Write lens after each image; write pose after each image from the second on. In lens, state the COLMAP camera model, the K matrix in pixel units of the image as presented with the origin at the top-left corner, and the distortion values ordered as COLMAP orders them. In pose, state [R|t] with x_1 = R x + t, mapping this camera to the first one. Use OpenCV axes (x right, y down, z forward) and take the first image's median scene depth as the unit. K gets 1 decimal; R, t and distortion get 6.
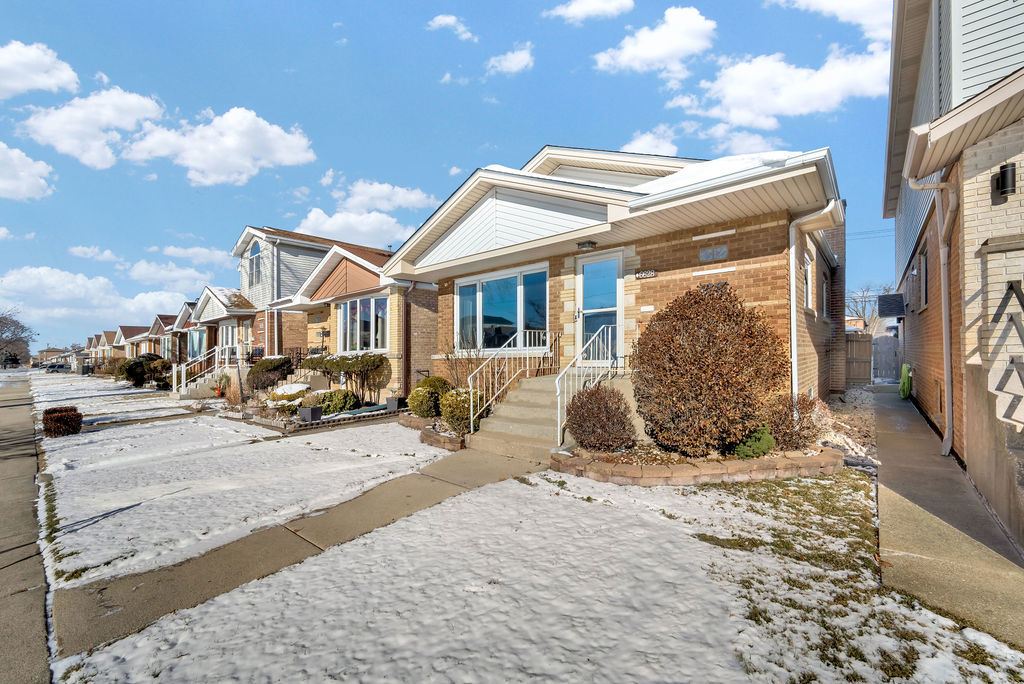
lens RADIAL K [[416.9, 0, 518.7], [0, 416.9, 320.0], [0, 0, 1]] dist [-0.002190, -0.000266]
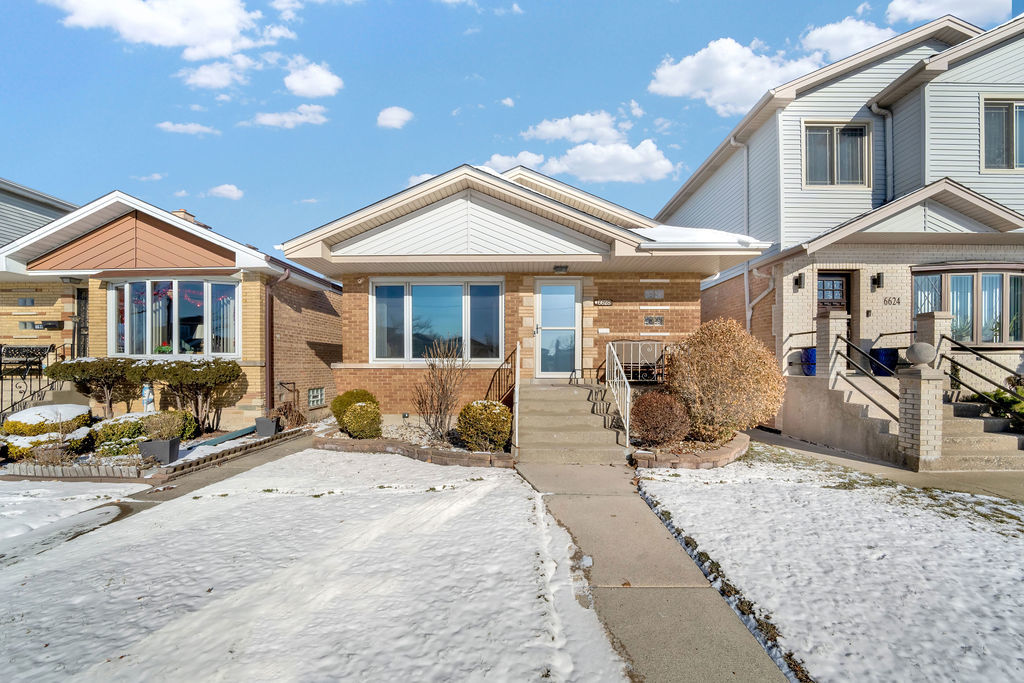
lens RADIAL K [[372.7, 0, 508.4], [0, 372.7, 347.8], [0, 0, 1]] dist [-0.024227, 0.001676]
pose [[0.778340, 0.054147, 0.625504, -0.619161], [-0.069948, 0.997550, 0.000687, 0.044339], [-0.623934, -0.044287, 0.780221, 0.333465]]
